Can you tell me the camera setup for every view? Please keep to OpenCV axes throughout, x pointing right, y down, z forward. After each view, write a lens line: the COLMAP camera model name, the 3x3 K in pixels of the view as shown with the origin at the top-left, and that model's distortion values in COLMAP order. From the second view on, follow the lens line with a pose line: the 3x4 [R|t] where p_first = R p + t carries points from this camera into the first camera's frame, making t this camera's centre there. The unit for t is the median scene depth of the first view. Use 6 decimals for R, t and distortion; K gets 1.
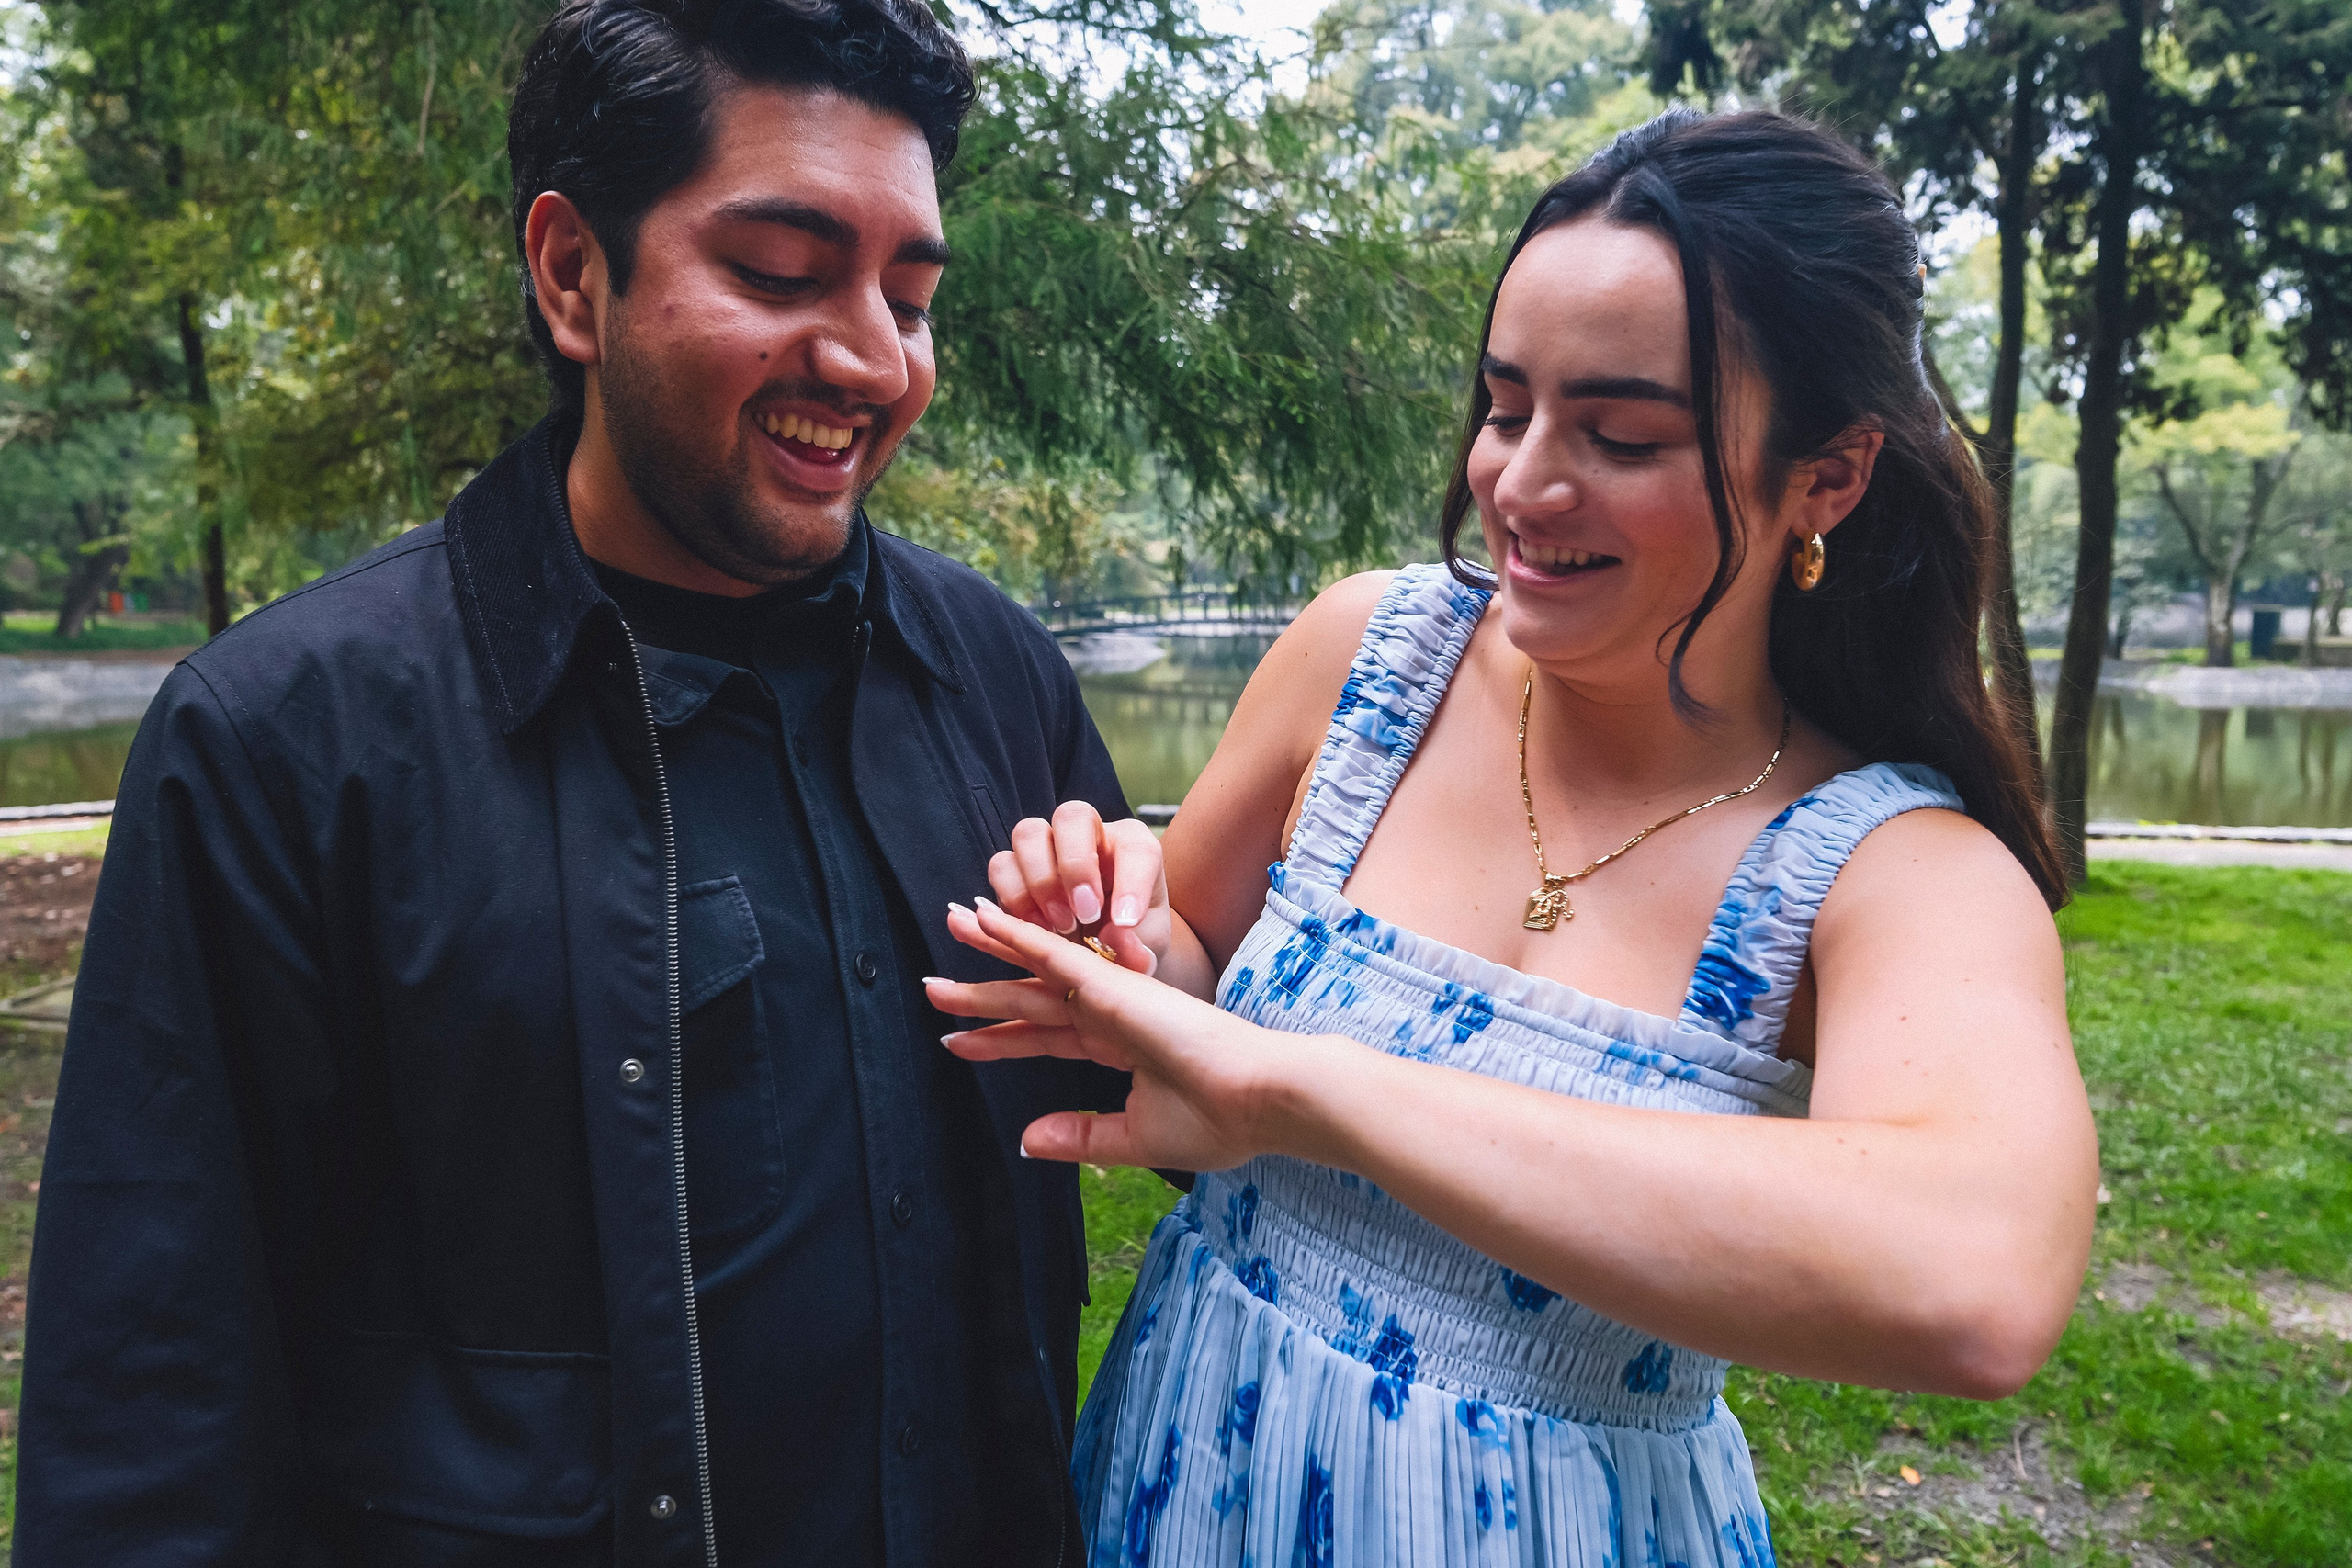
lens RADIAL K [[1670.3, 0, 1125.2], [0, 1670.3, 773.5], [0, 0, 1]] dist [-0.039764, 0.026186]
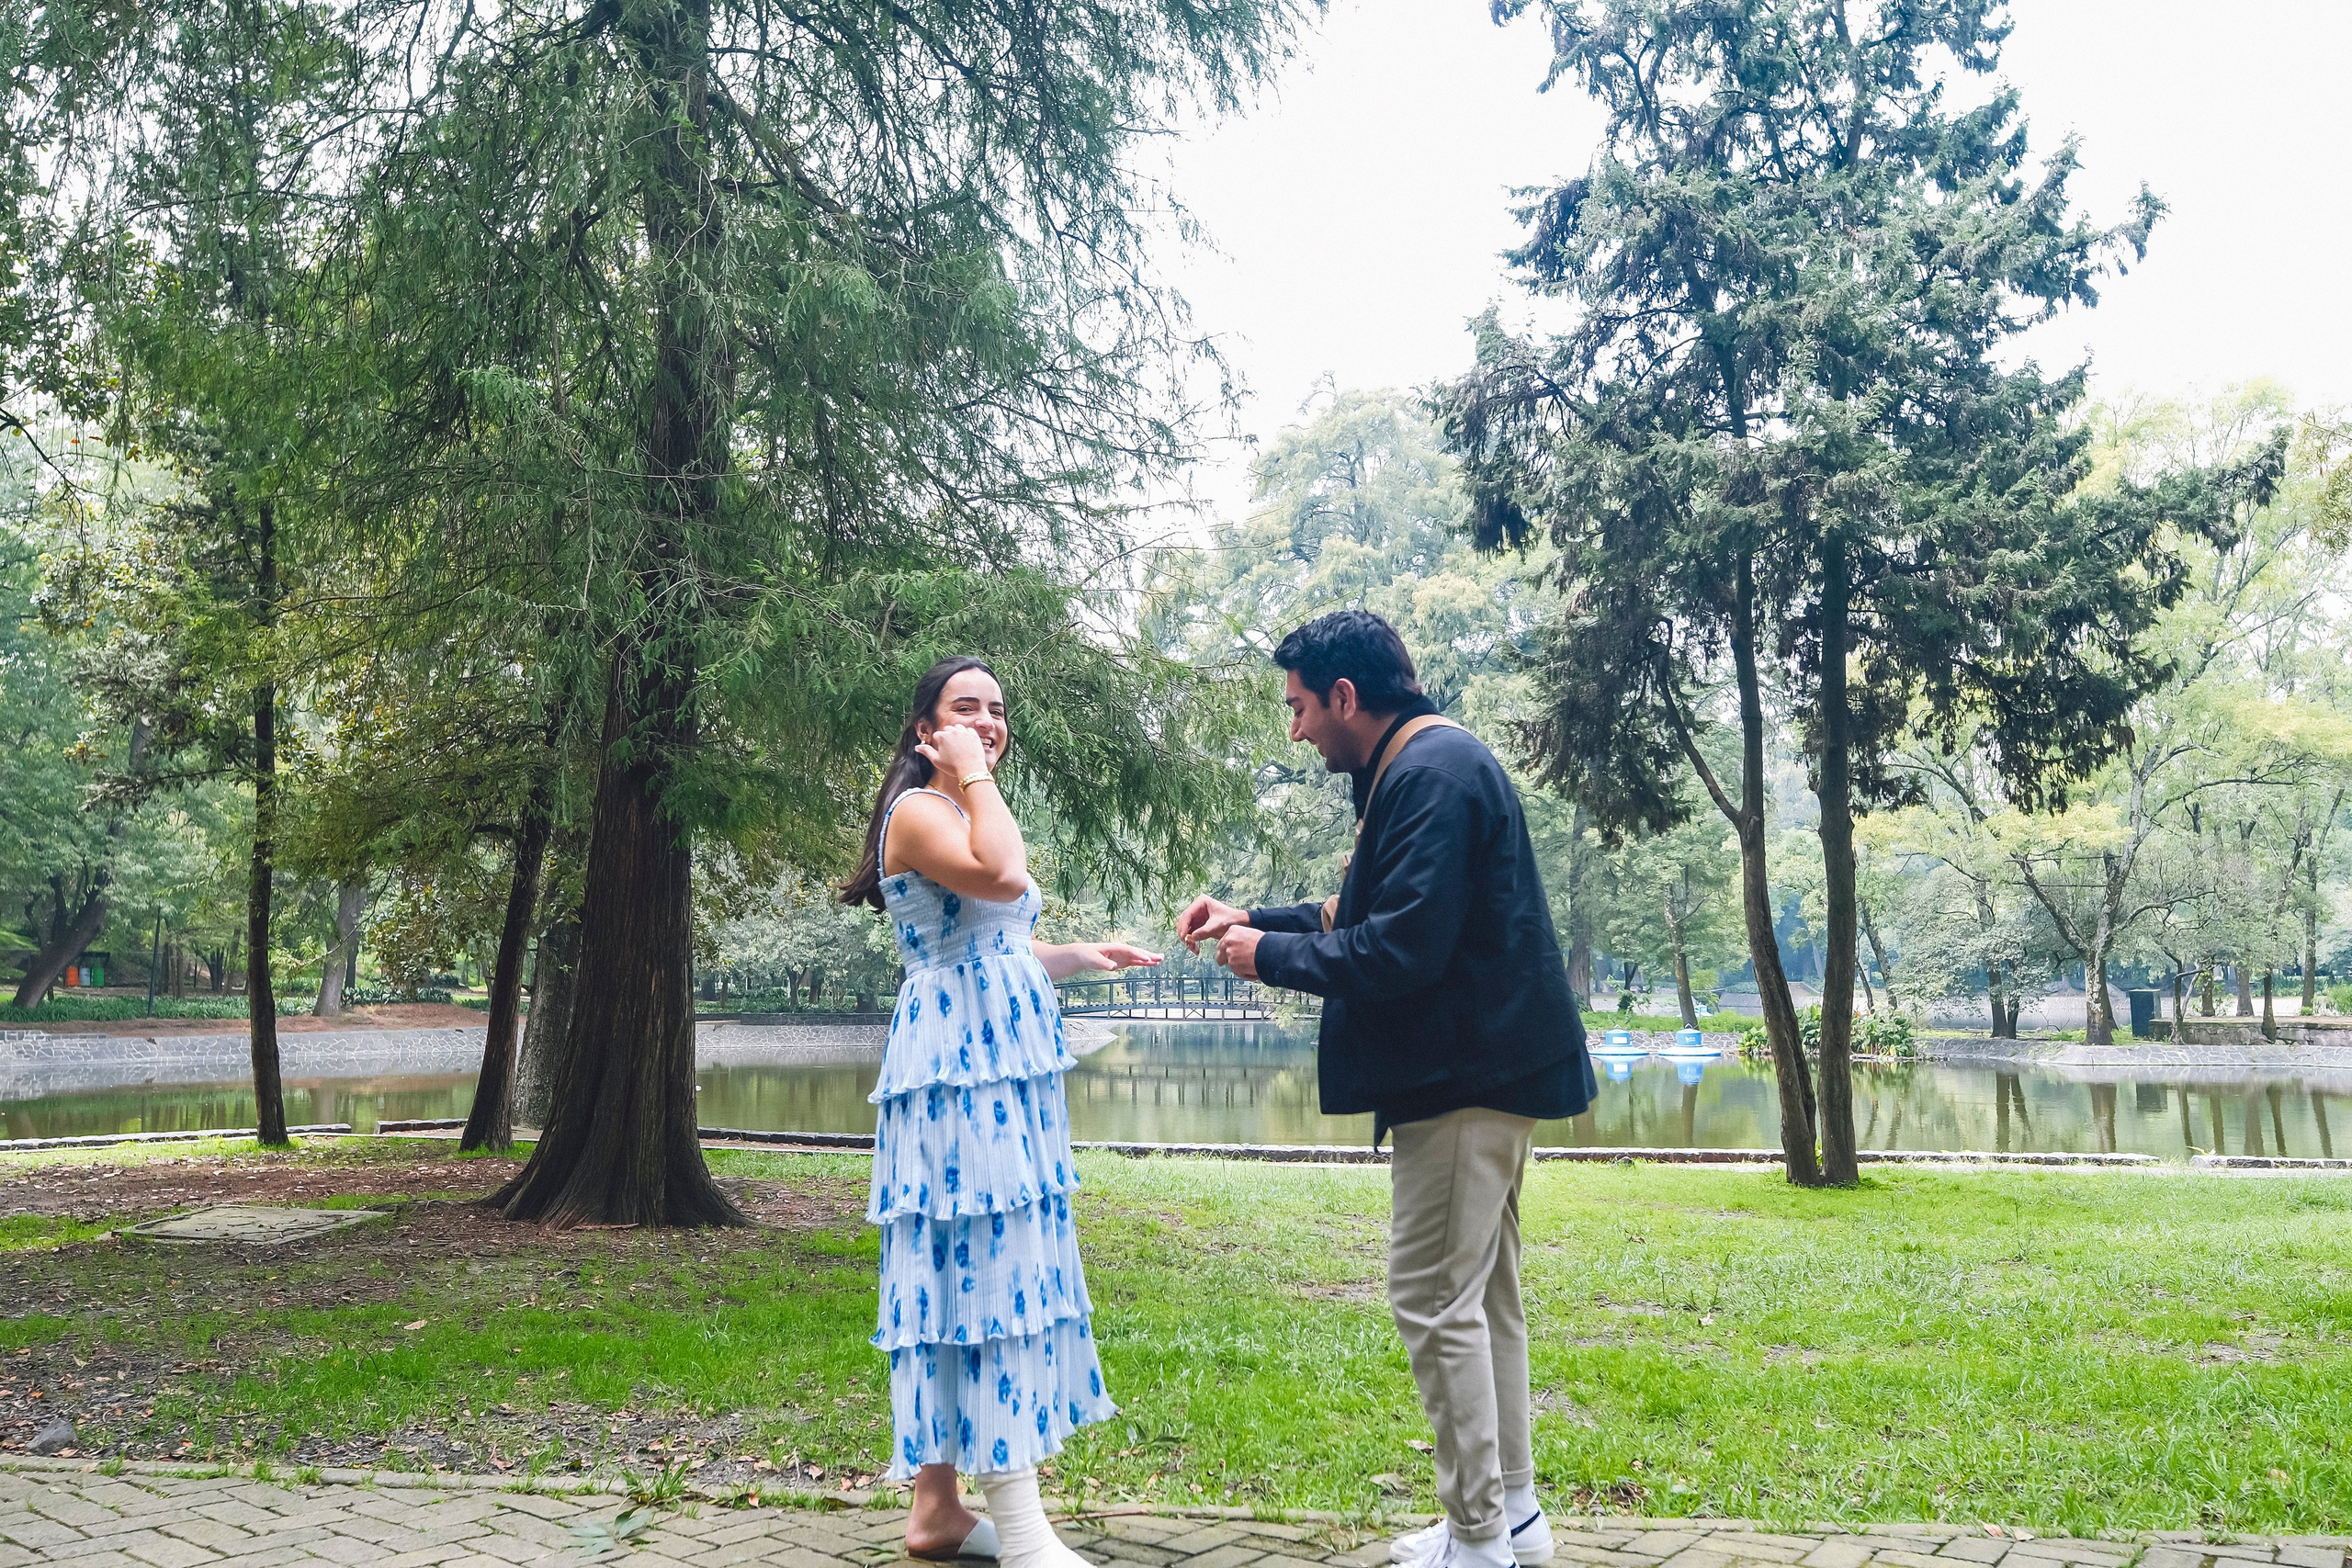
lens RADIAL K [[1664.8, 0, 1176.0], [0, 1664.8, 784.0], [0, 0, 1]] dist [-0.036681, 0.025283]
pose [[0.998565, 0.011227, 0.052367, 0.022686], [0.000940, 0.973957, -0.226729, 0.049421], [-0.053549, 0.226453, 0.972549, -0.173297]]
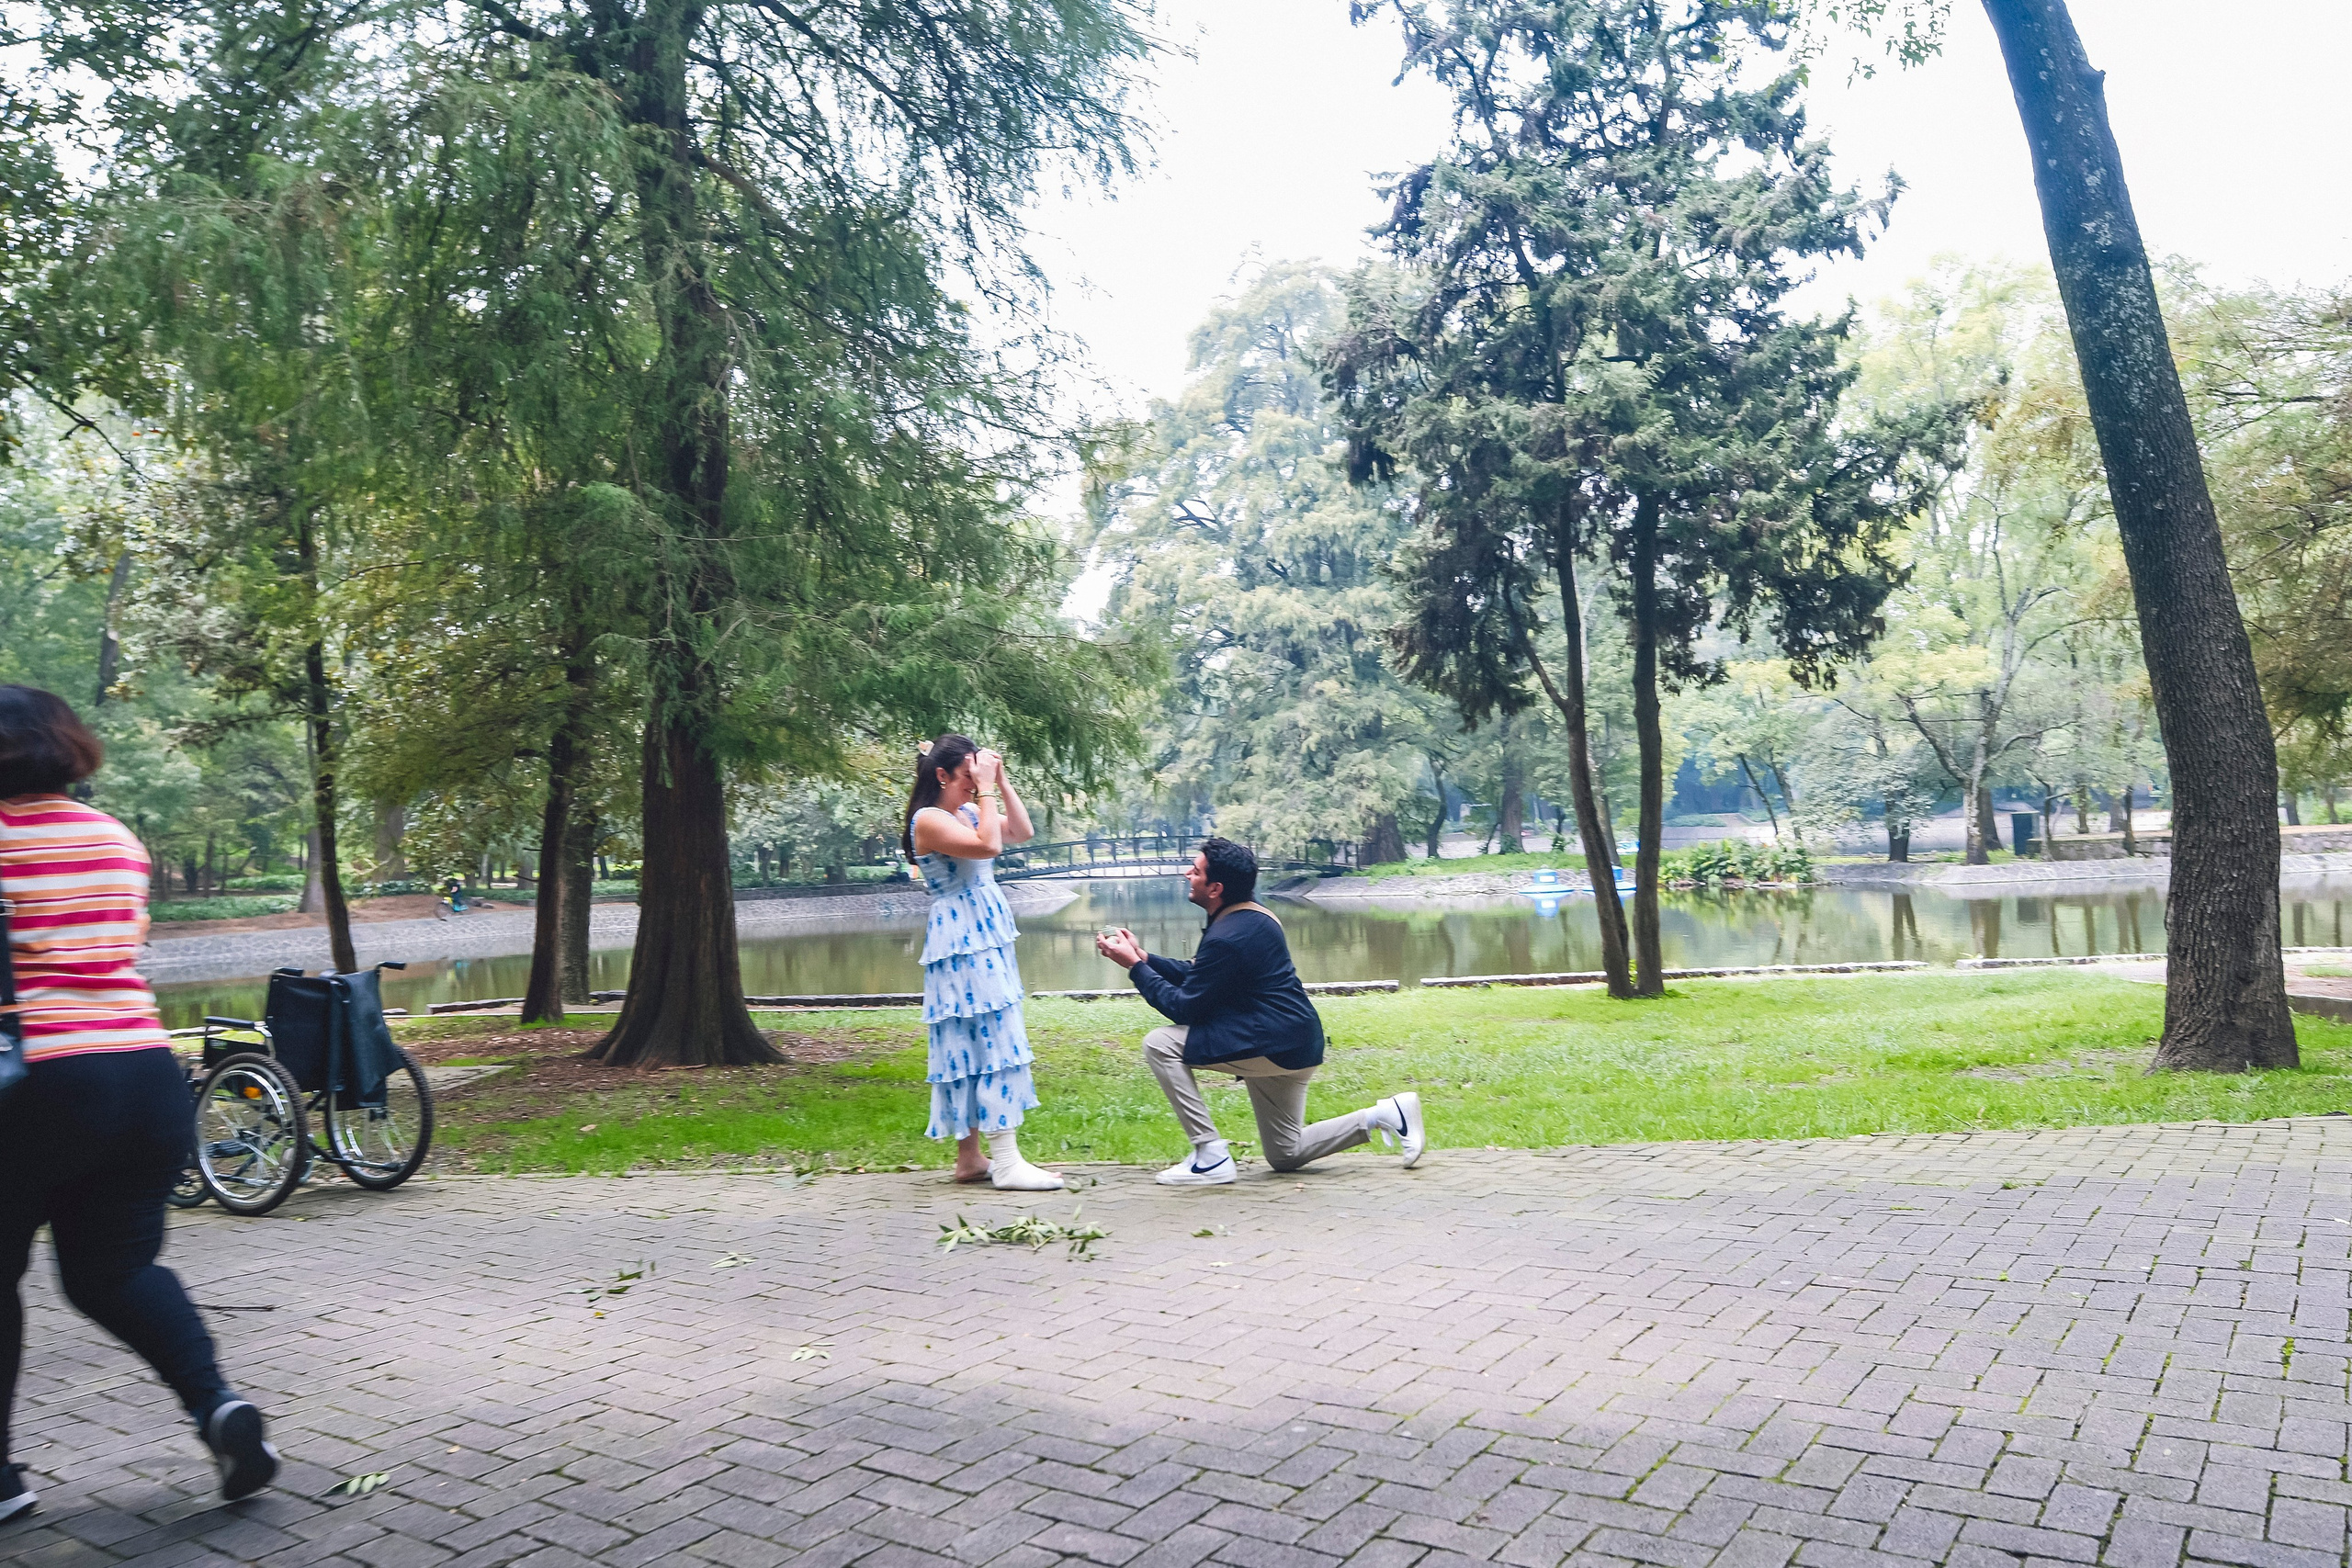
lens RADIAL K [[1661.1, 0, 1212.3], [0, 1661.1, 789.3], [0, 0, 1]] dist [-0.026794, 0.002551]
pose [[0.994409, -0.035832, 0.099327, 0.031205], [0.049270, 0.989438, -0.136327, 0.059767], [-0.093393, 0.140459, 0.985672, -0.408195]]
